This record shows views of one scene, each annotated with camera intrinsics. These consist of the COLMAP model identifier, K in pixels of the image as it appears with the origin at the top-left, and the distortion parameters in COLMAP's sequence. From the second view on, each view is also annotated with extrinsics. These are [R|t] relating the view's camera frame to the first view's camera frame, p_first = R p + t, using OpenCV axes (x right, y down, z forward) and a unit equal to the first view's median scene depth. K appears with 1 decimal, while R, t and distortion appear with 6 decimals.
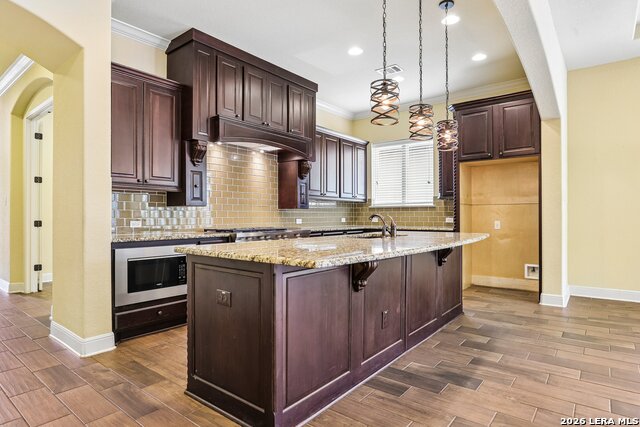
lens RADIAL K [[371.0, 0, 320.2], [0, 371.0, 214.0], [0, 0, 1]] dist [0.003300, 0.001432]
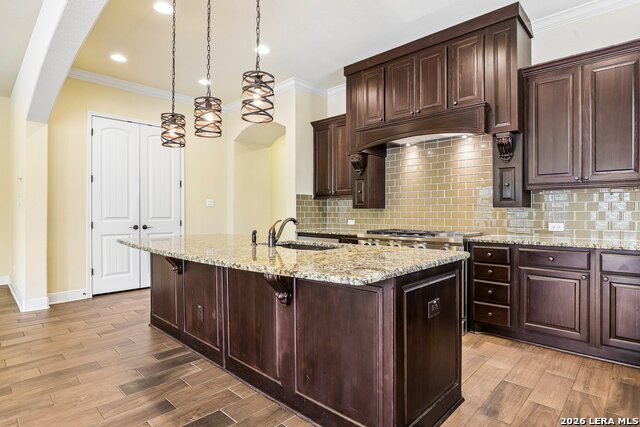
lens RADIAL K [[340.5, 0, 319.0], [0, 340.5, 211.9], [0, 0, 1]] dist [-0.003996, -0.000160]
pose [[-0.118992, 0.003199, -0.992890, 1.124592], [0.005538, 0.999981, 0.002558, -0.020126], [0.992880, -0.005194, -0.119007, 1.445027]]
